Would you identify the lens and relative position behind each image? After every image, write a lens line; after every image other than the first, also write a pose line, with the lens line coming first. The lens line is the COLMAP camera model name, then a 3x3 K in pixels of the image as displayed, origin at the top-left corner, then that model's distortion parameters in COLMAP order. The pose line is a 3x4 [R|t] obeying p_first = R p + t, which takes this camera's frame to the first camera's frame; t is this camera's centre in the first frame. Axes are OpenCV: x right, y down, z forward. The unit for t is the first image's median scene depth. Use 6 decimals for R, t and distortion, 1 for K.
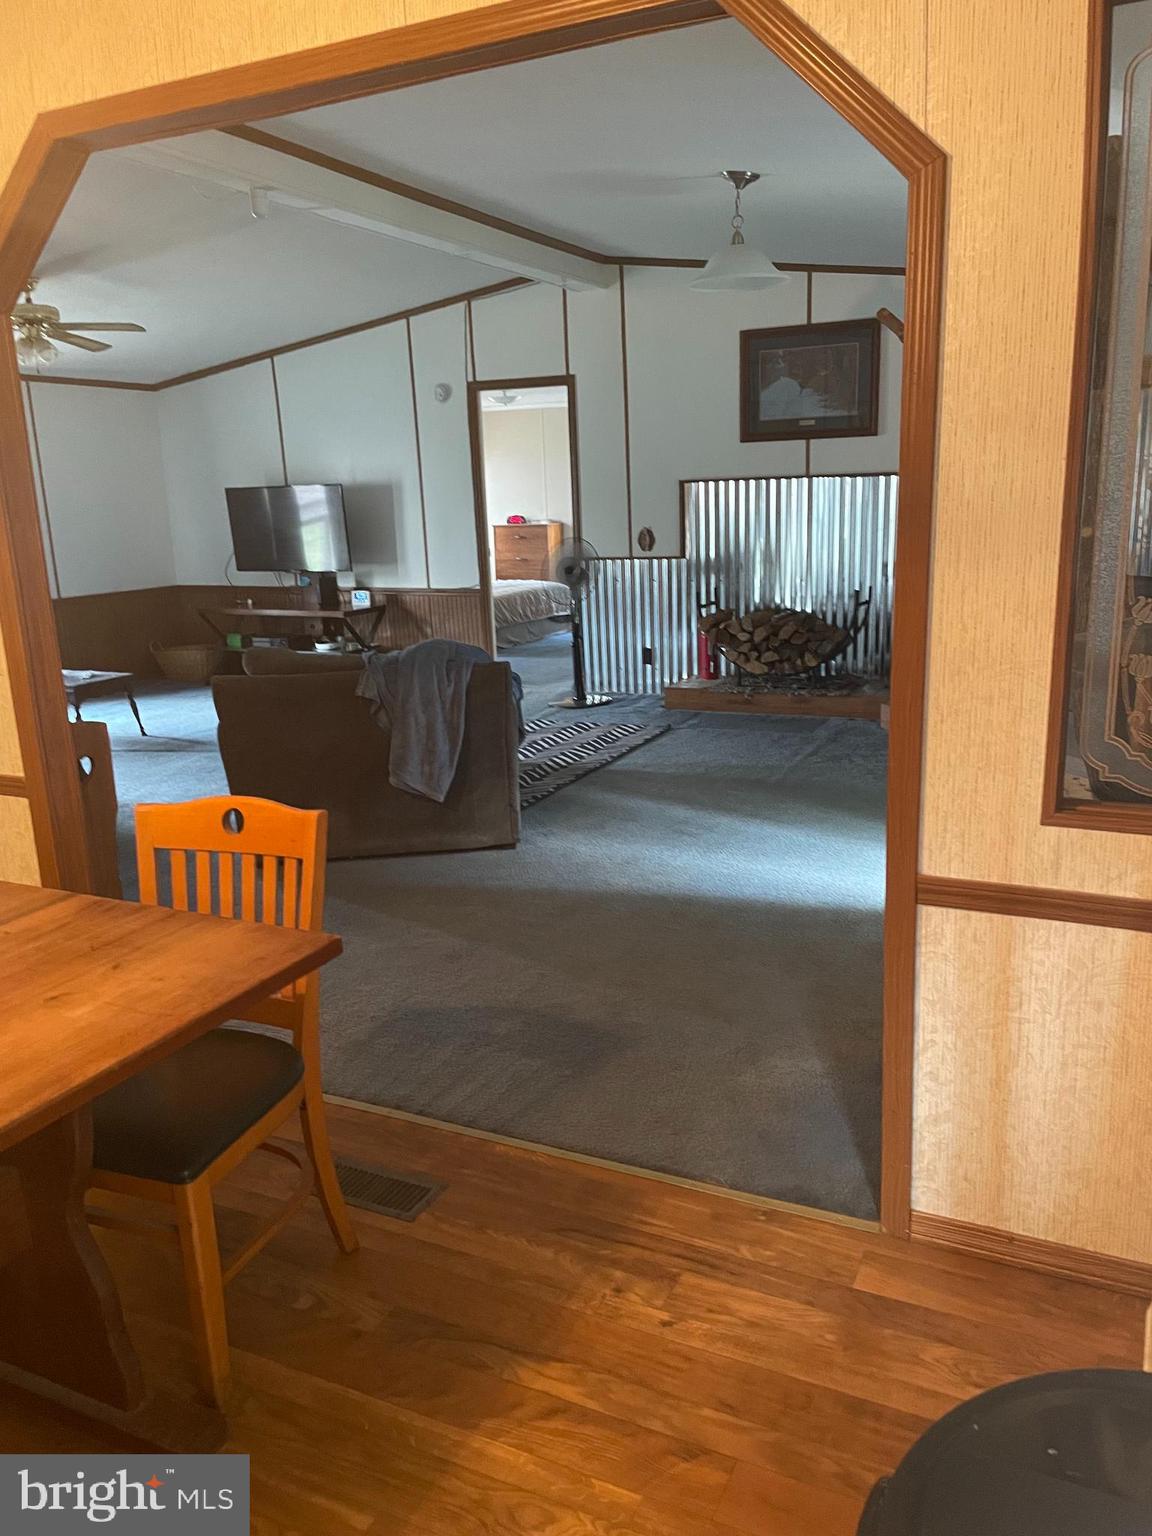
lens RADIAL K [[1162.5, 0, 587.5], [0, 1162.5, 765.3], [0, 0, 1]] dist [0.088331, -0.122212]
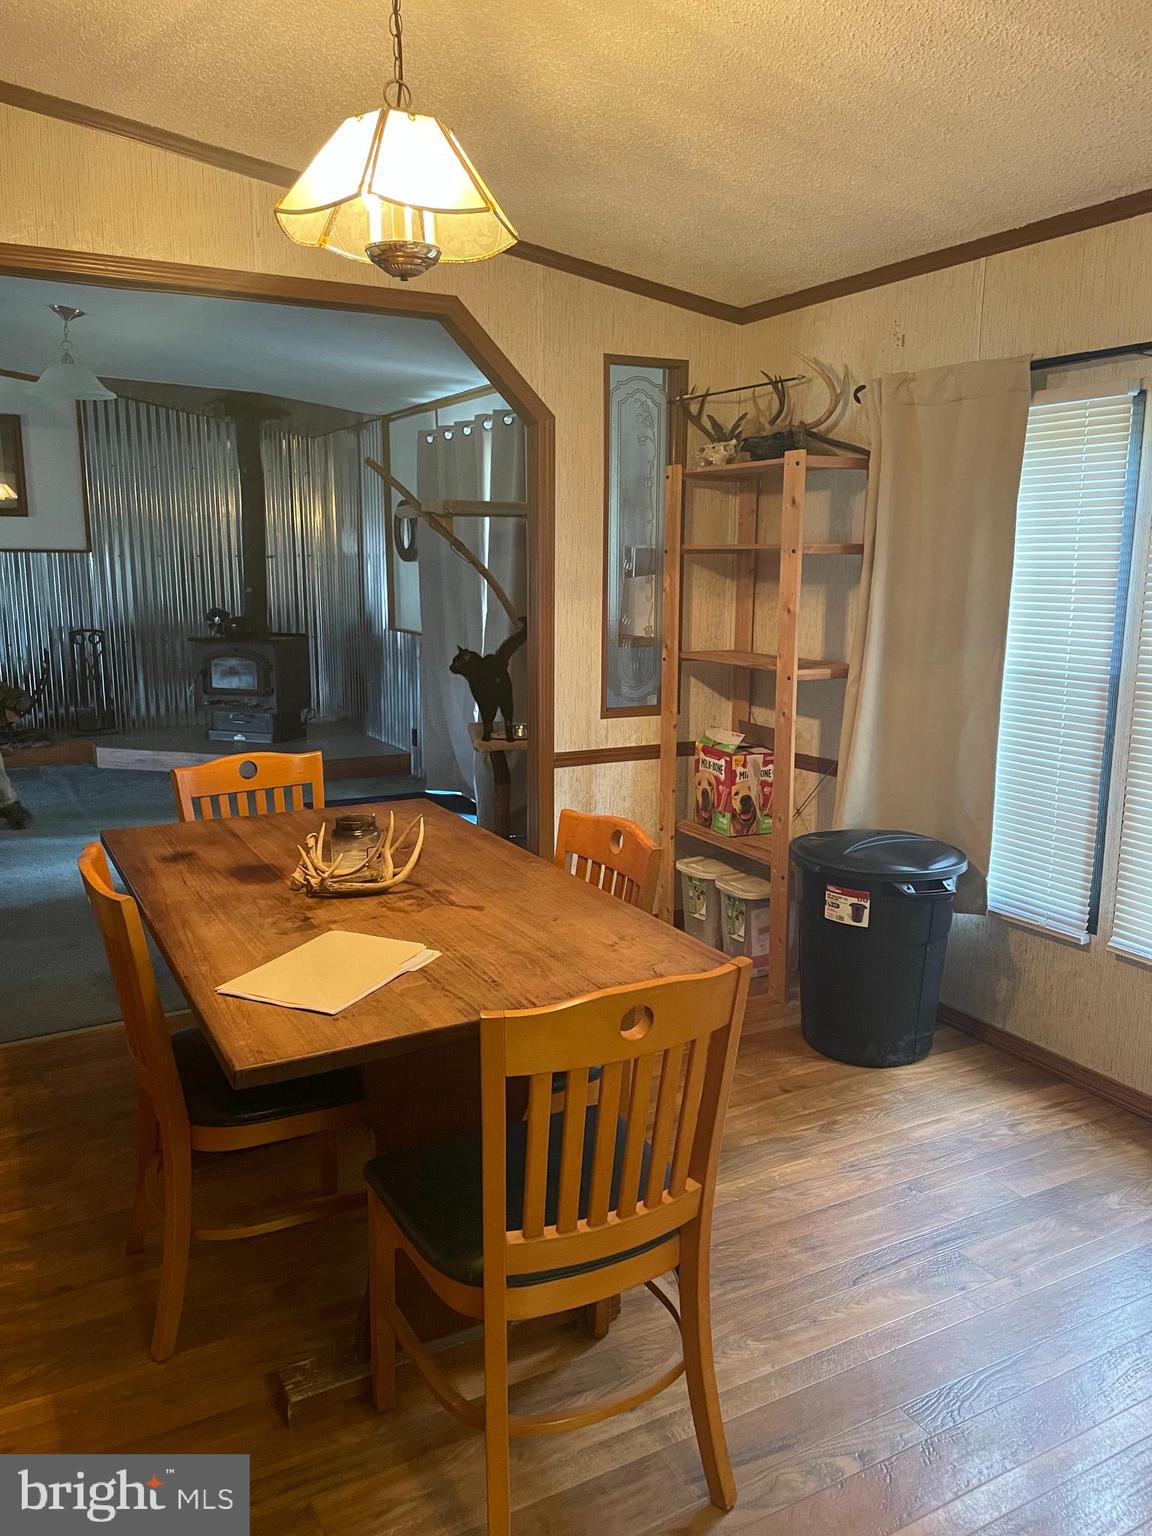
lens RADIAL K [[1162.5, 0, 586.1], [0, 1162.5, 761.6], [0, 0, 1]] dist [0.088331, -0.122212]
pose [[0.579962, -0.105297, 0.807810, -0.383068], [0.165499, 0.986162, 0.009726, 0.028697], [-0.797655, 0.128051, 0.589363, -0.066085]]
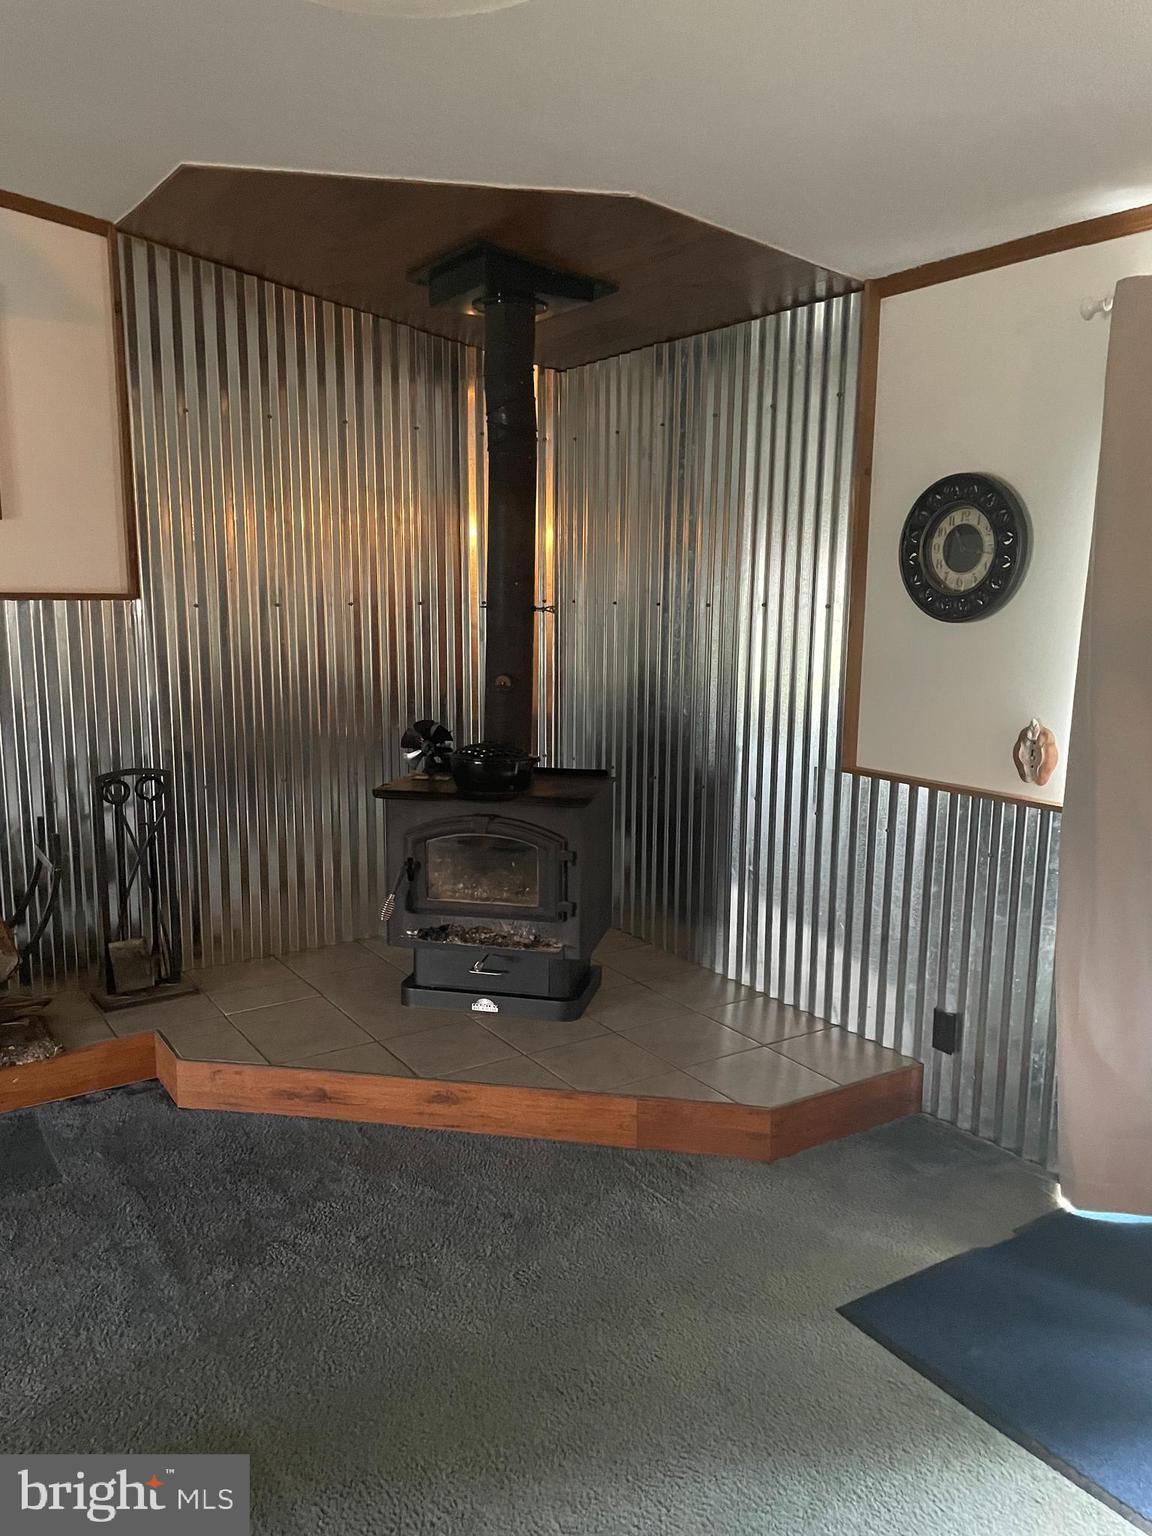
lens RADIAL K [[1162.5, 0, 581.4], [0, 1162.5, 782.3], [0, 0, 1]] dist [0.088331, -0.122212]
pose [[0.516495, -0.101957, 0.850198, -0.061722], [0.178631, 0.983871, 0.009469, -0.132681], [-0.837451, 0.146982, 0.526377, 0.547540]]
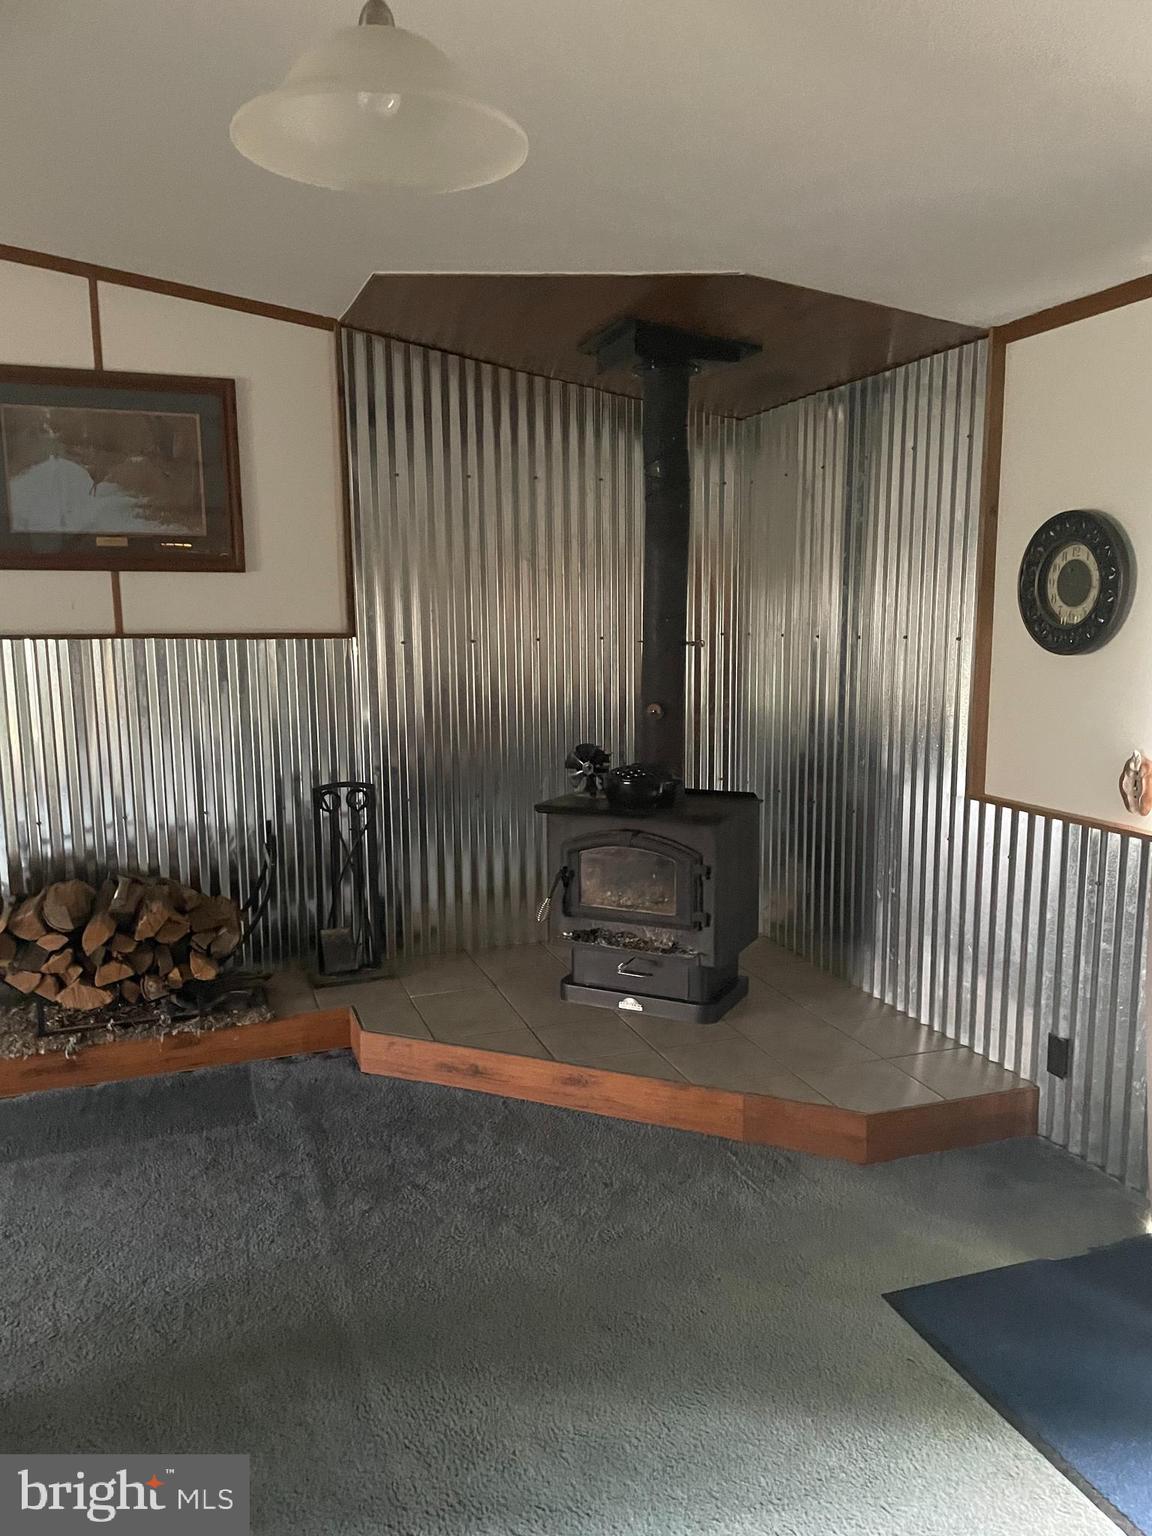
lens RADIAL K [[1162.5, 0, 603.2], [0, 1162.5, 791.4], [0, 0, 1]] dist [0.088331, -0.122212]
pose [[0.697350, -0.074854, 0.712811, -0.059647], [0.149971, 0.987755, -0.042992, -0.118185], [-0.700865, 0.136881, 0.700037, 0.469855]]
